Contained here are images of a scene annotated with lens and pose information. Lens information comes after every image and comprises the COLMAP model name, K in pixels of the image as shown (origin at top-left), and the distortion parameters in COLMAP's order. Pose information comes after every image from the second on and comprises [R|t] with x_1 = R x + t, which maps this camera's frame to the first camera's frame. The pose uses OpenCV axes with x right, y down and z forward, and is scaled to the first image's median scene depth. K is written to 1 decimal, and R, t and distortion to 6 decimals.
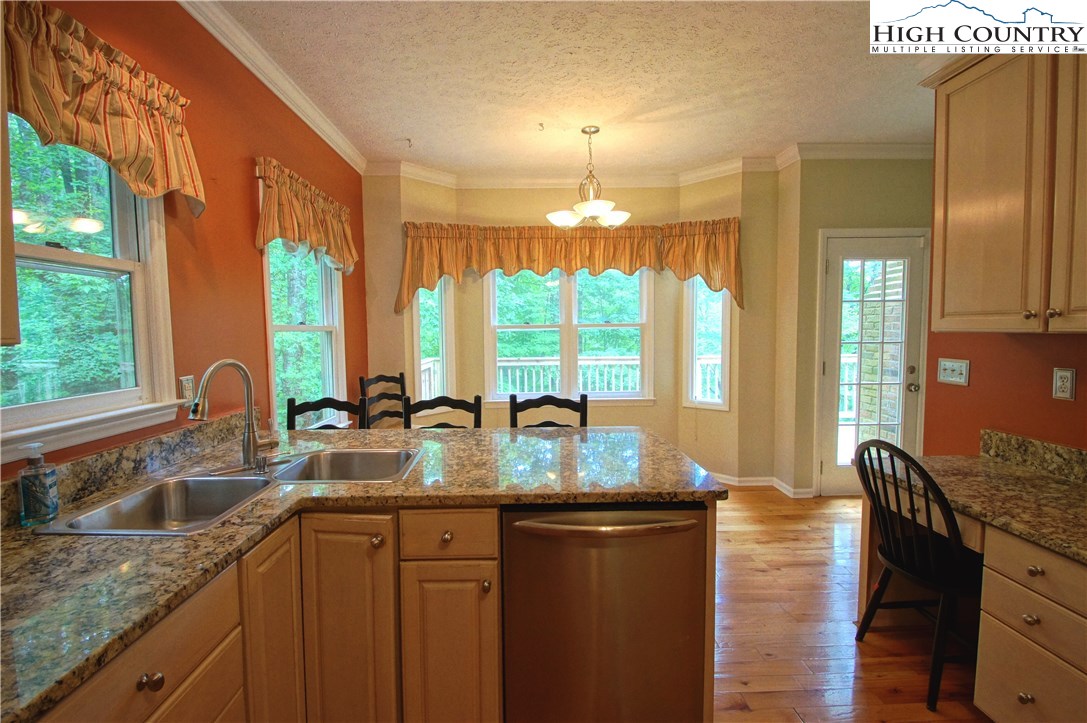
lens RADIAL K [[484.2, 0, 545.6], [0, 484.2, 364.4], [0, 0, 1]] dist [0.001967, -0.000324]
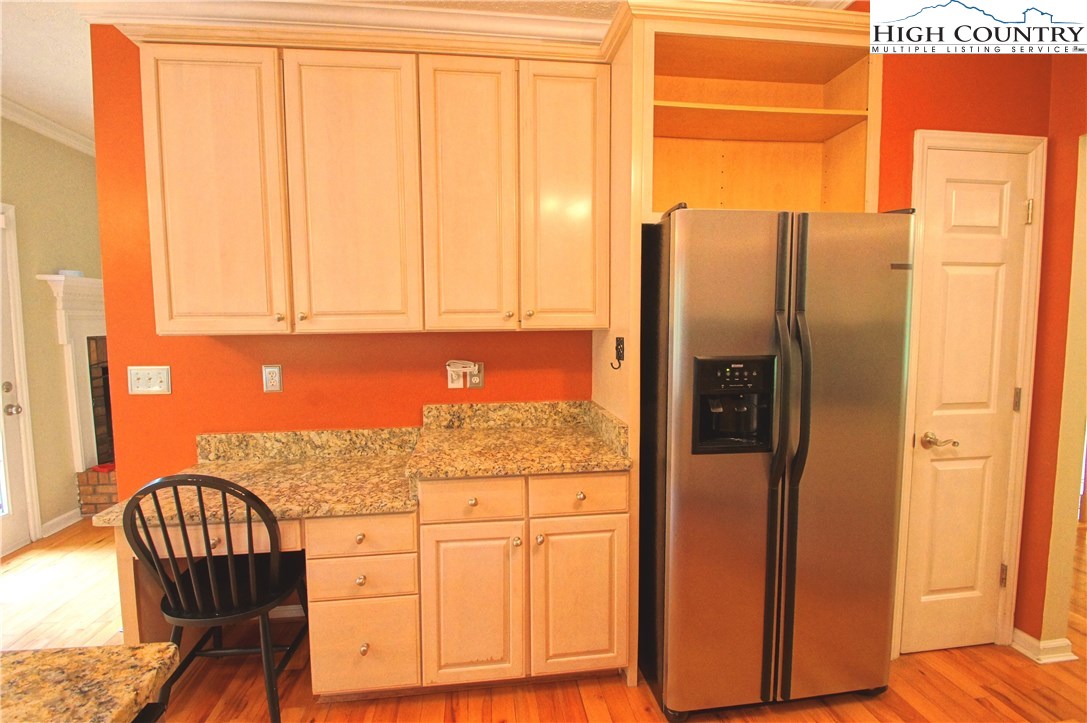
lens RADIAL K [[484.2, 0, 543.0], [0, 484.2, 358.5], [0, 0, 1]] dist [0.001967, -0.000324]
pose [[-0.061839, -0.068965, 0.995701, -0.104864], [0.086049, 0.993527, 0.074159, -0.036873], [-0.994370, 0.090265, -0.055504, 0.431571]]
